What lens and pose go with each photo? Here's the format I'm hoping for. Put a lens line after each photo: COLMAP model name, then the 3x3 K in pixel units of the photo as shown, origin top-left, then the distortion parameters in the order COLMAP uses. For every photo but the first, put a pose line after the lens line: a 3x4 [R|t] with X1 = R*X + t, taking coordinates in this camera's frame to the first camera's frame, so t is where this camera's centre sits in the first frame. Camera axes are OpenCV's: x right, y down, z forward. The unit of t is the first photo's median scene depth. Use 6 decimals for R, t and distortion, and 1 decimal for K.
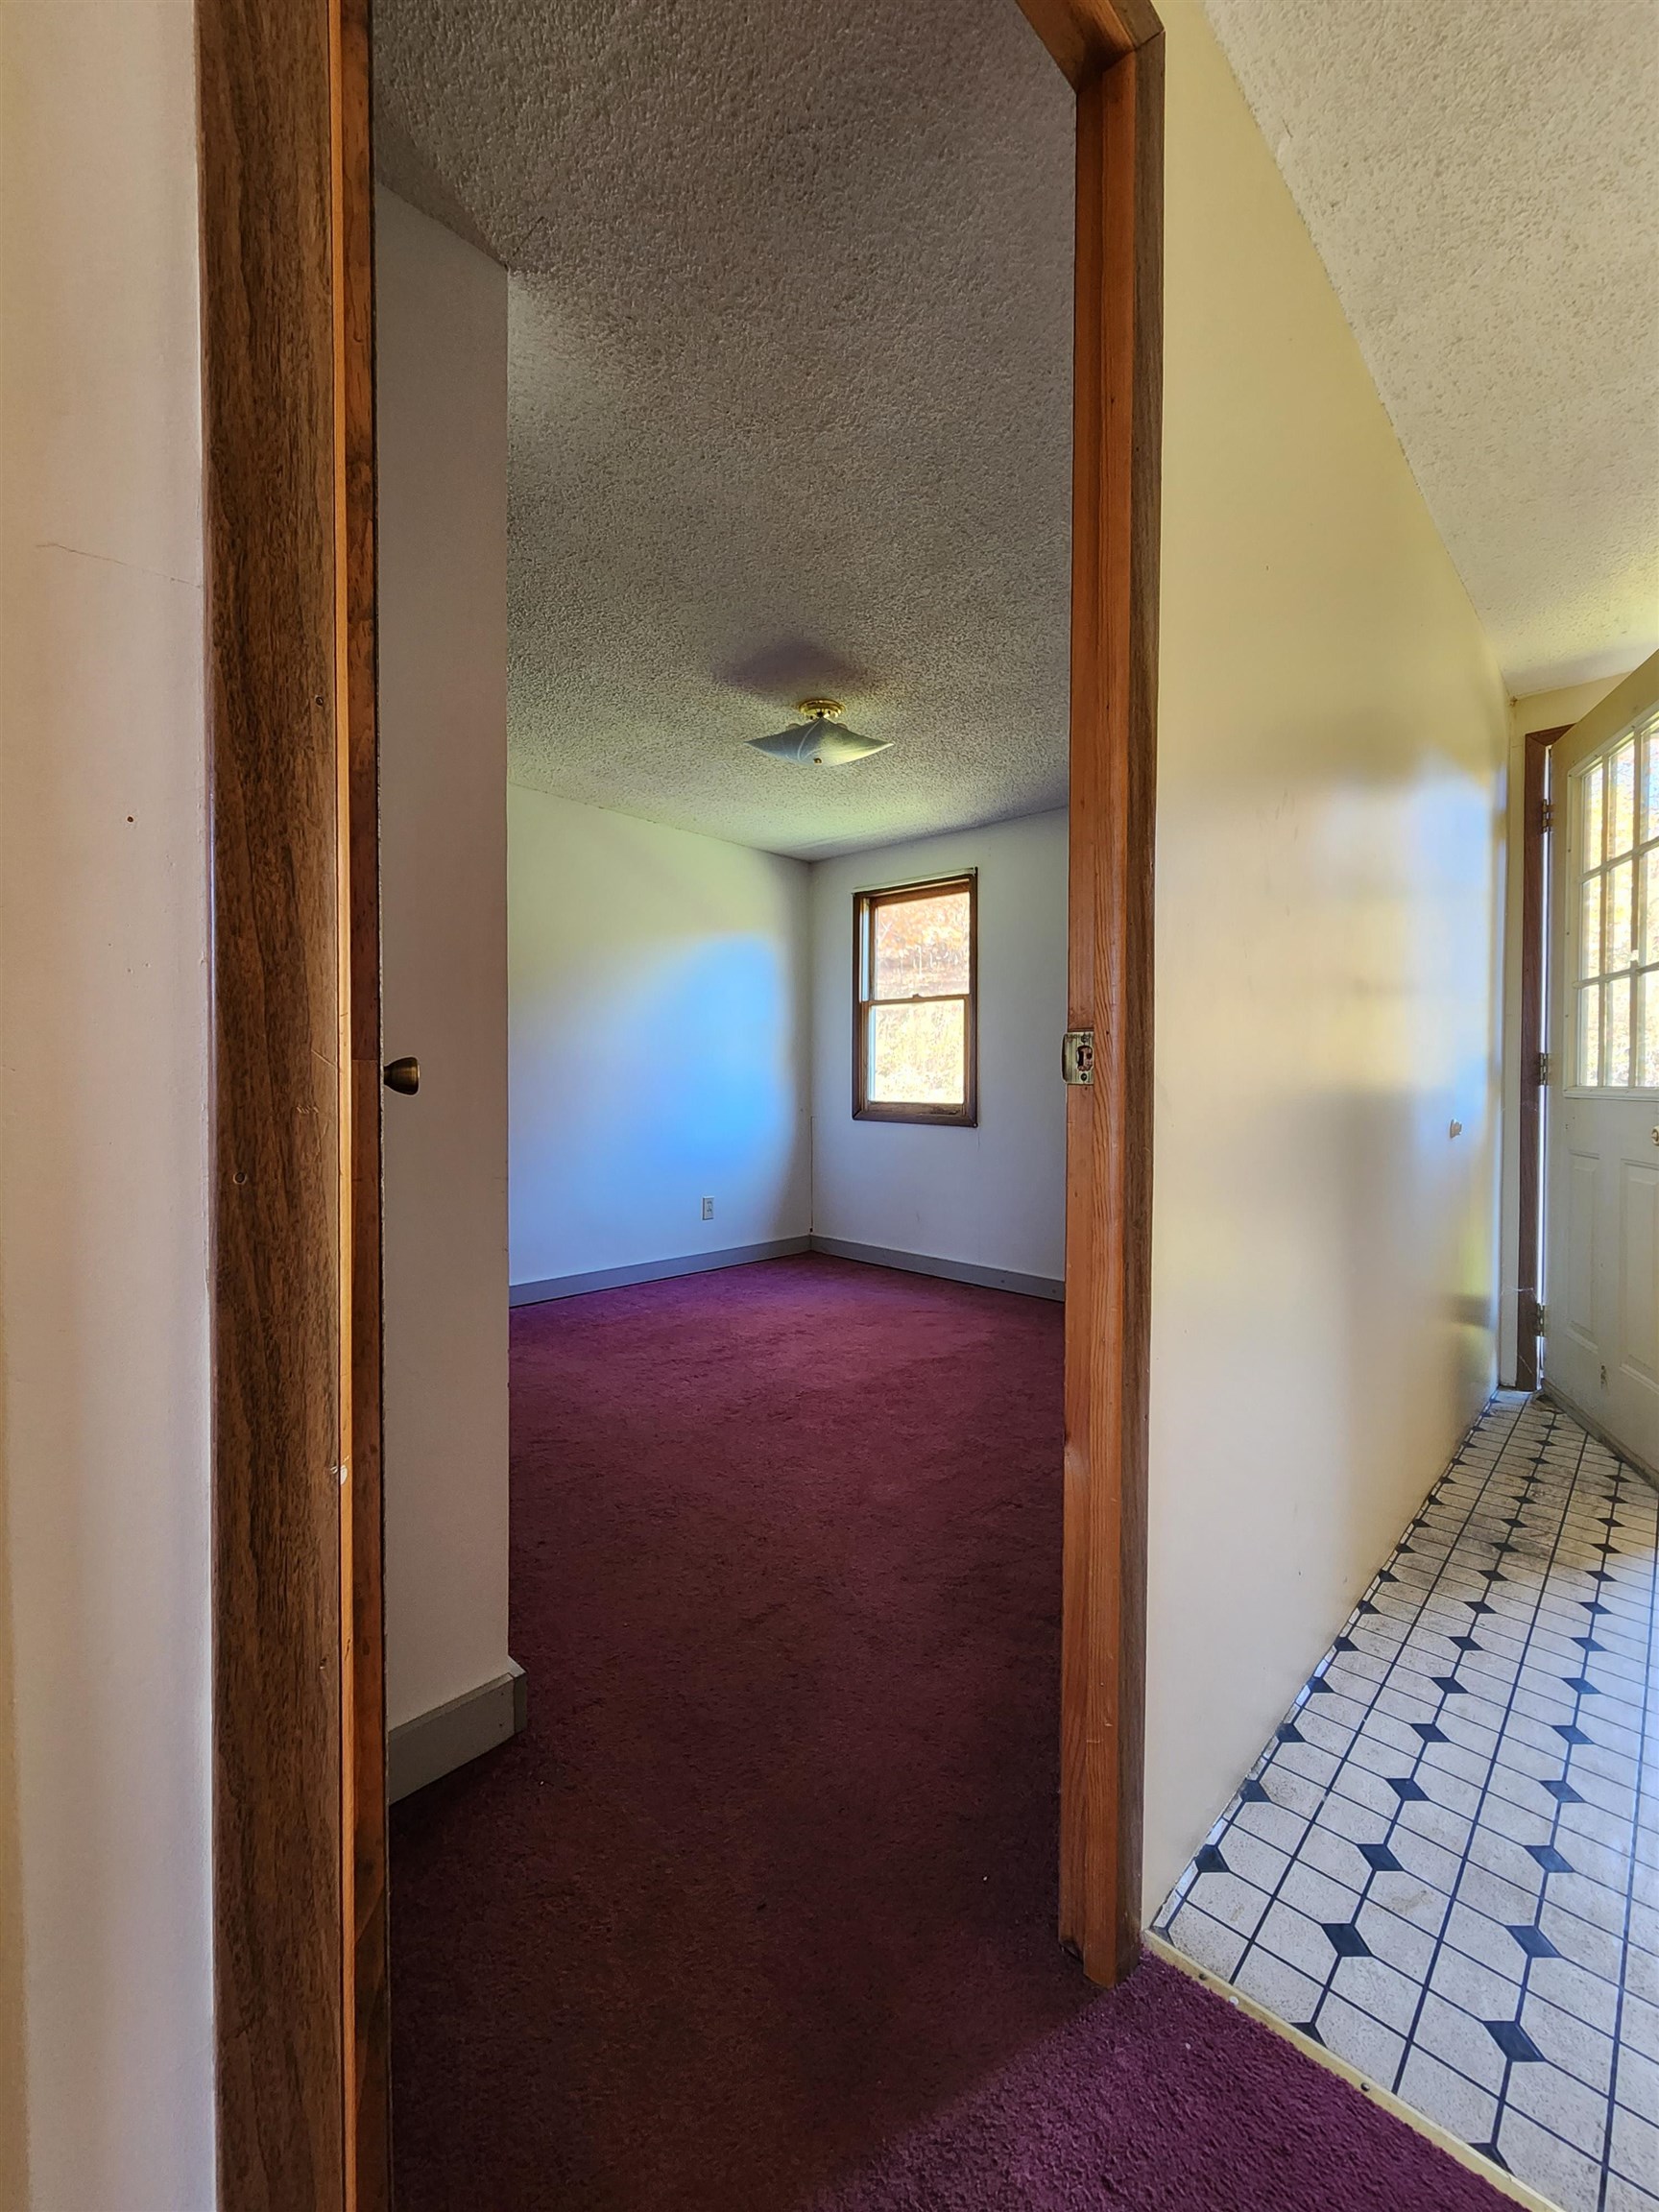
lens RADIAL K [[899.7, 0, 815.0], [0, 899.7, 1092.1], [0, 0, 1]] dist [0.010348, -0.006551]
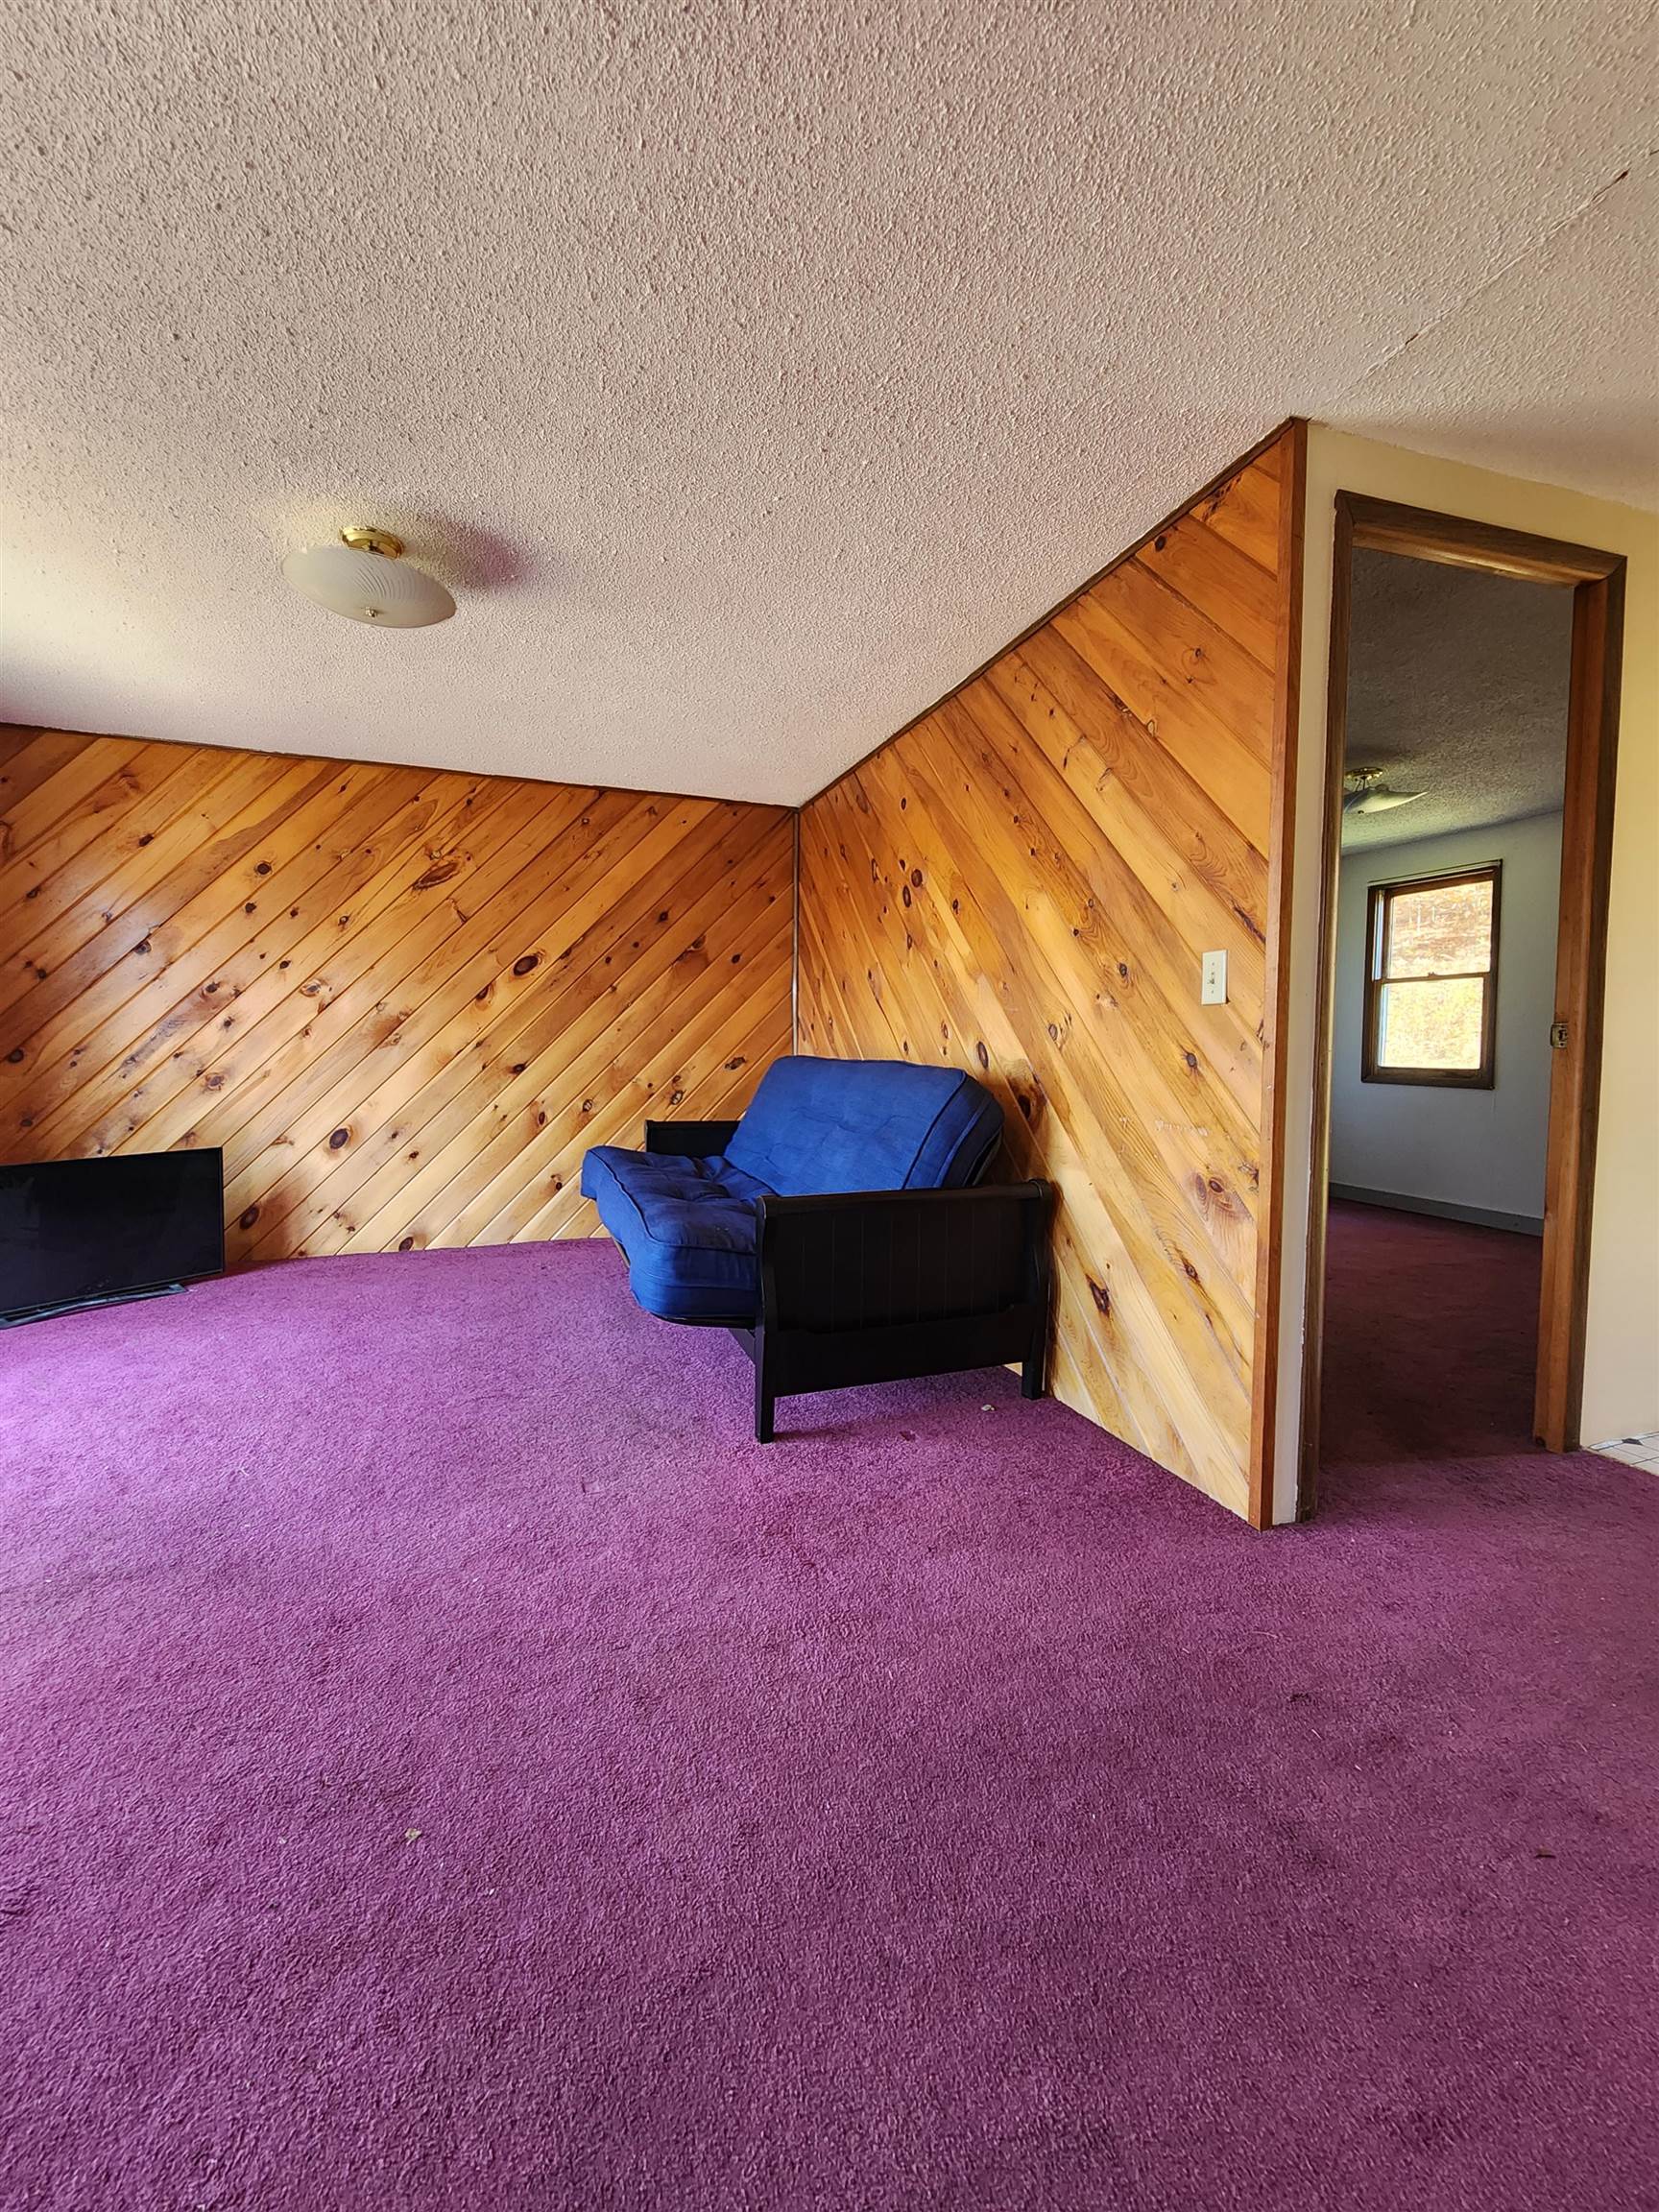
lens RADIAL K [[902.4, 0, 811.8], [0, 902.4, 1093.2], [0, 0, 1]] dist [0.014883, -0.007452]
pose [[0.894667, 0.023456, -0.446118, -0.079468], [-0.007524, 0.999270, 0.037450, 0.007221], [0.446671, -0.030149, 0.894190, -0.414029]]
